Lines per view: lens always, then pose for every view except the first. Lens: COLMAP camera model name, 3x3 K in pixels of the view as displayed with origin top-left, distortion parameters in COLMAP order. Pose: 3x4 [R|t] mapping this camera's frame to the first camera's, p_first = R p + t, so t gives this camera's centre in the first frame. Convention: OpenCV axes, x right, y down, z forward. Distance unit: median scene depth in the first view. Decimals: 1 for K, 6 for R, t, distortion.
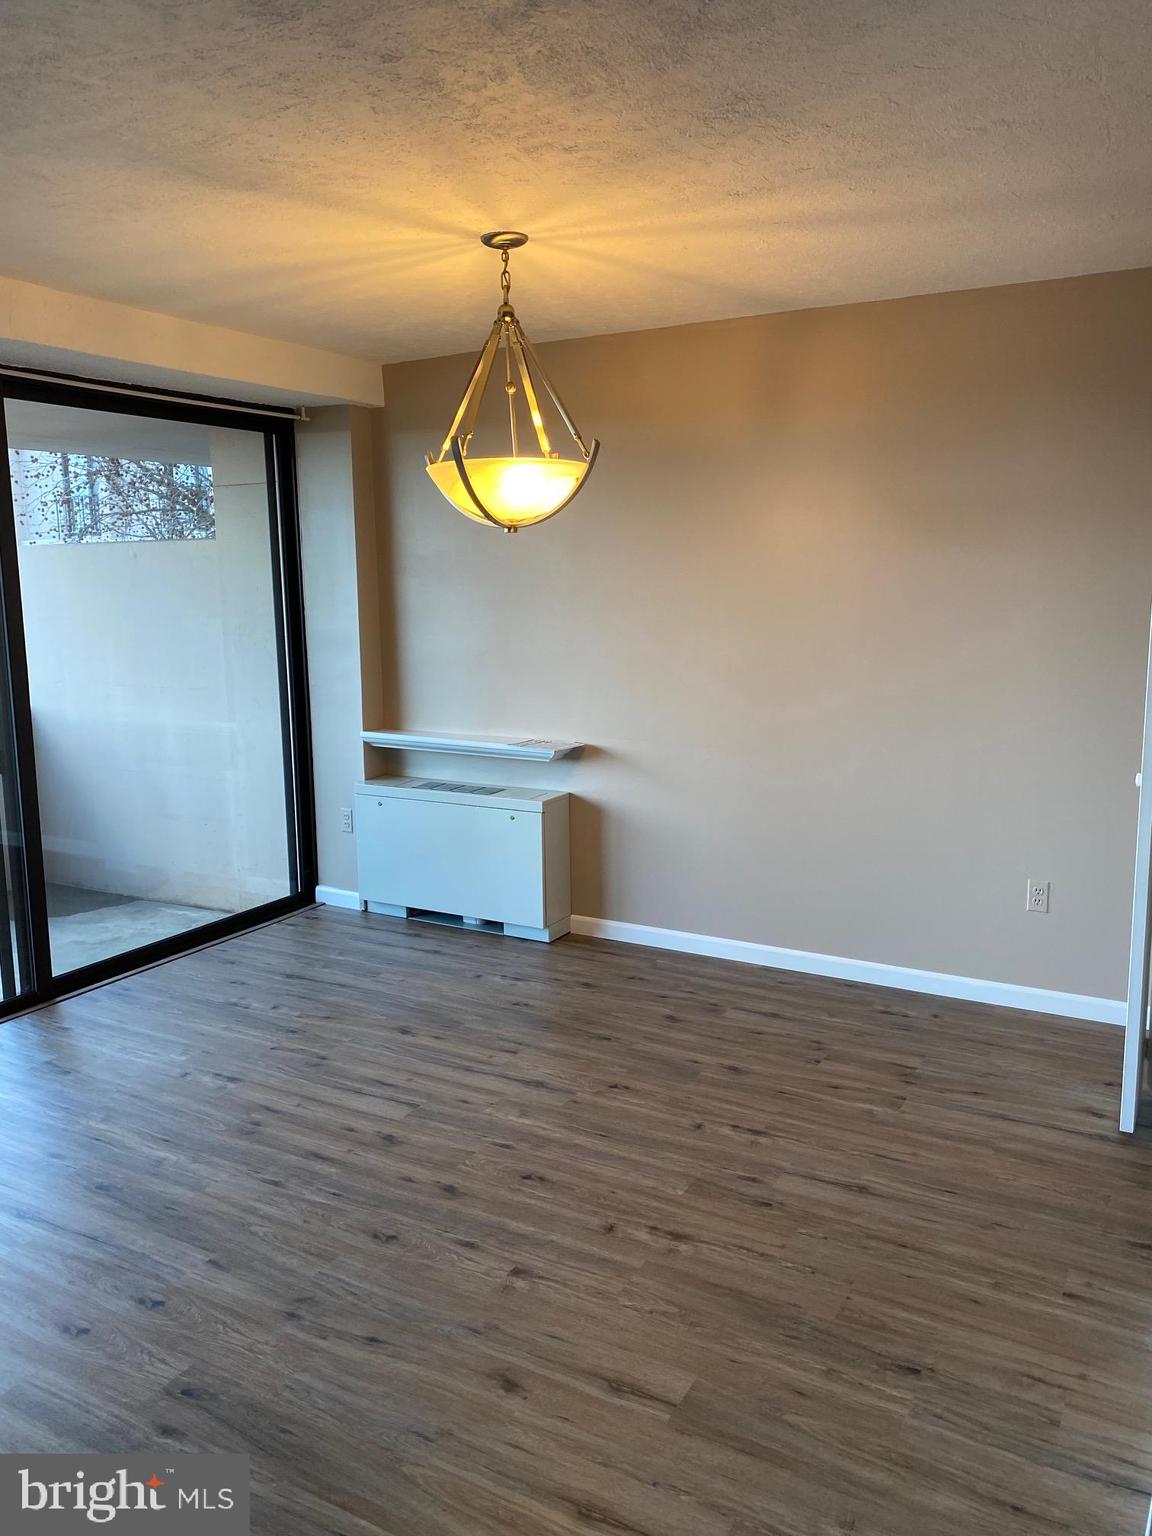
lens RADIAL K [[1165.3, 0, 576.3], [0, 1165.3, 768.1], [0, 0, 1]] dist [-0.005696, -0.009255]
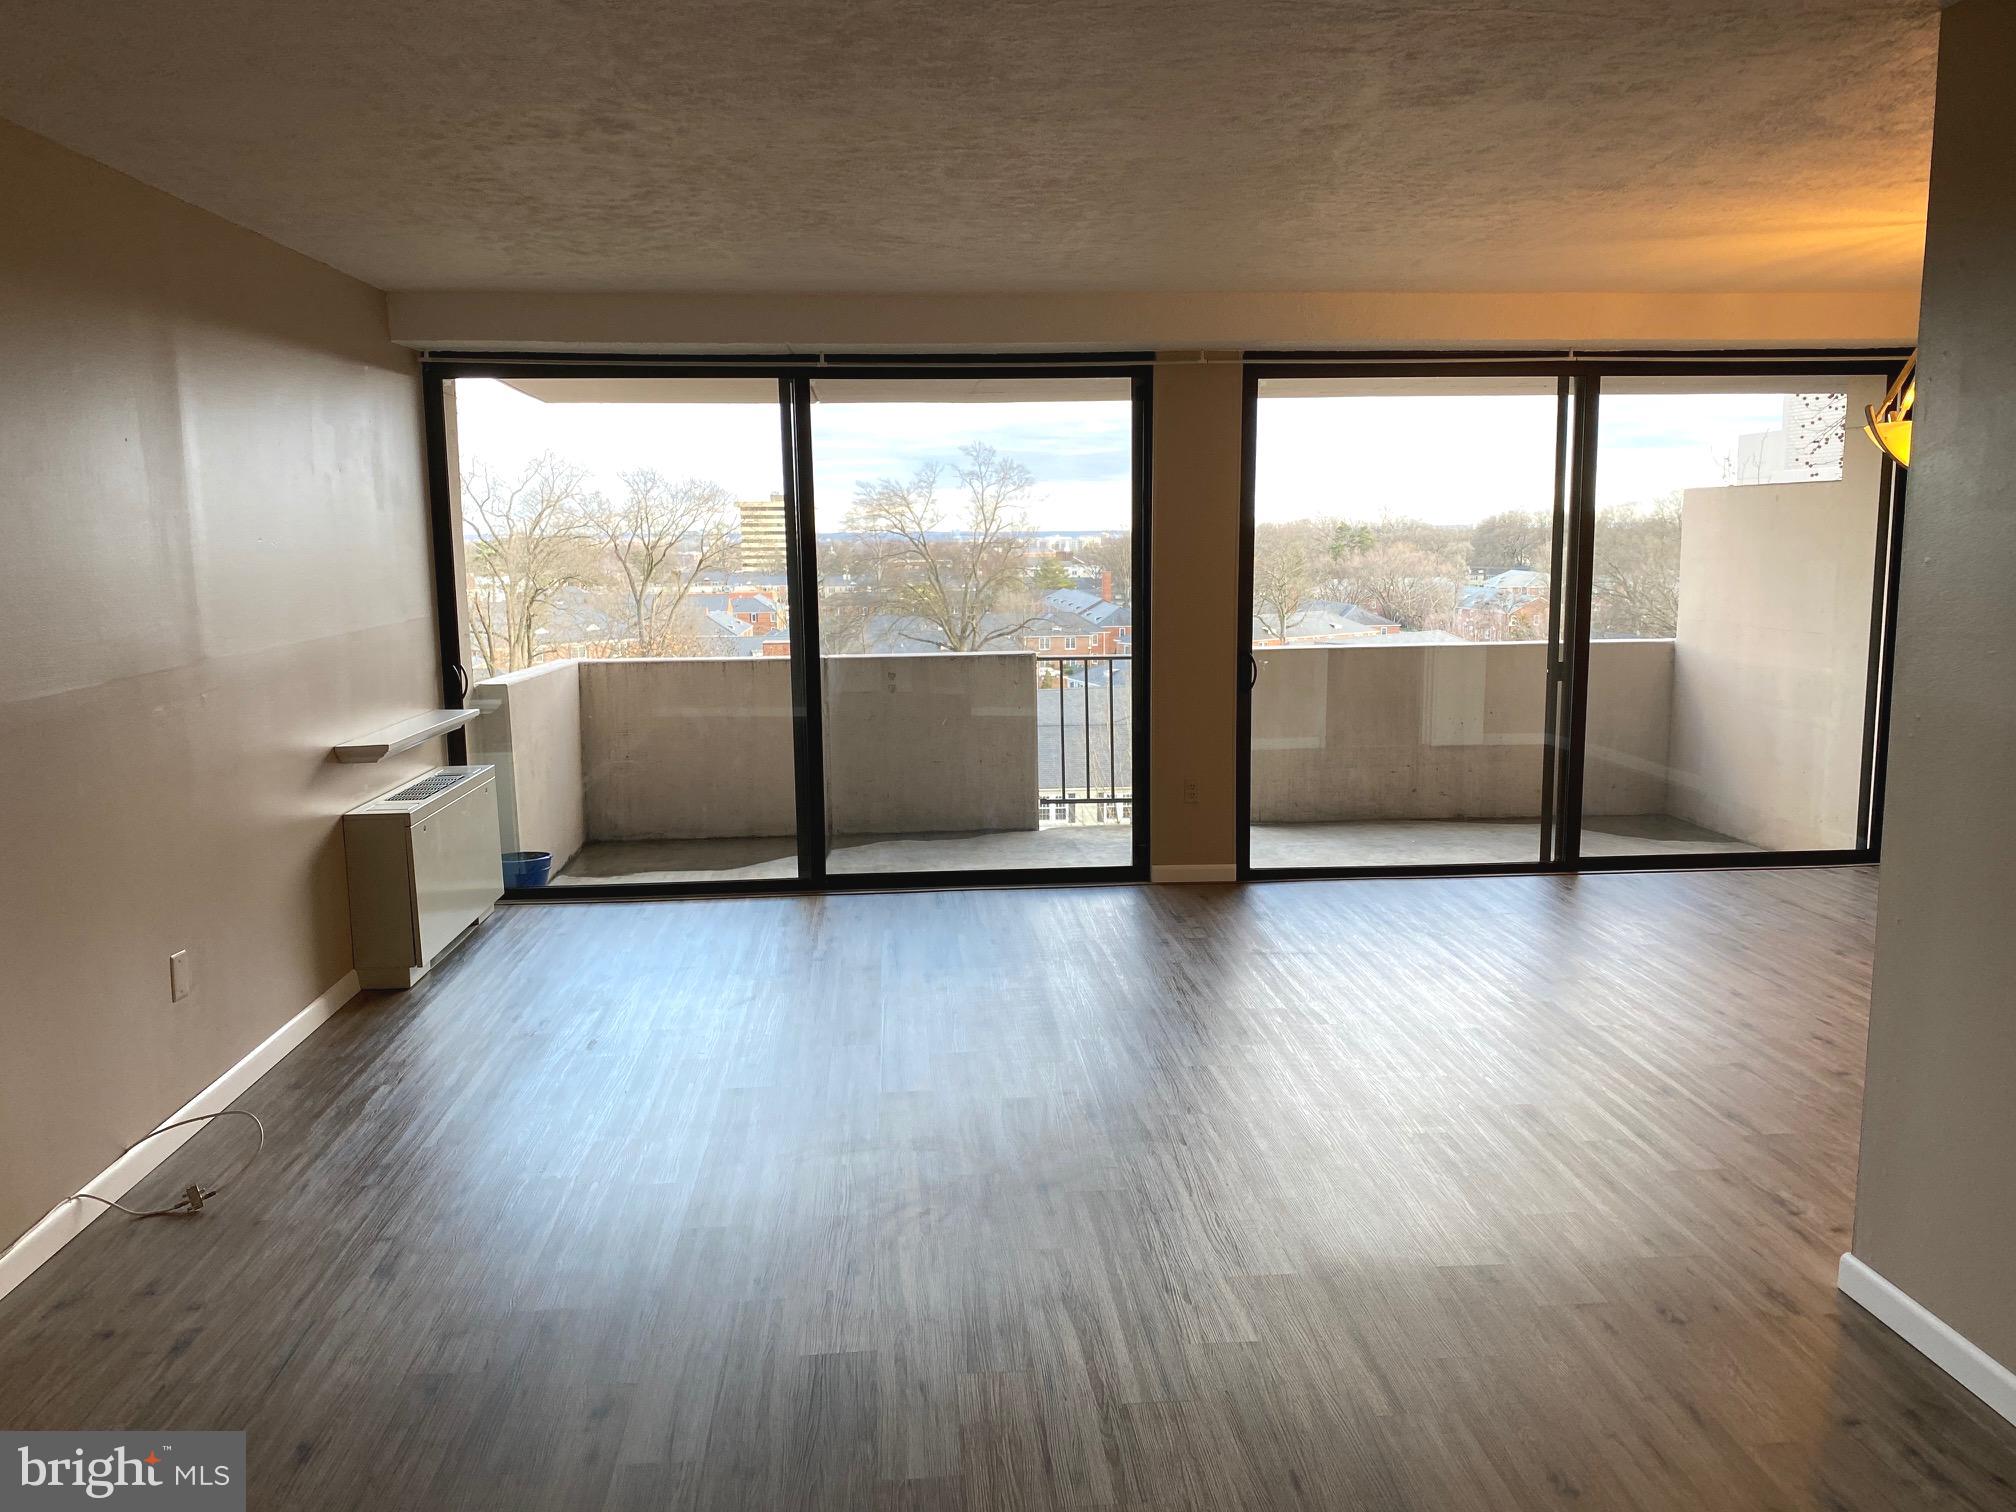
lens RADIAL K [[1529.5, 0, 1004.7], [0, 1529.5, 761.0], [0, 0, 1]] dist [-0.005696, -0.009255]
pose [[0.545281, 0.137972, -0.826820, 0.382800], [-0.140595, 0.987442, 0.072054, 0.041451], [0.826378, 0.076957, 0.557832, -0.282015]]
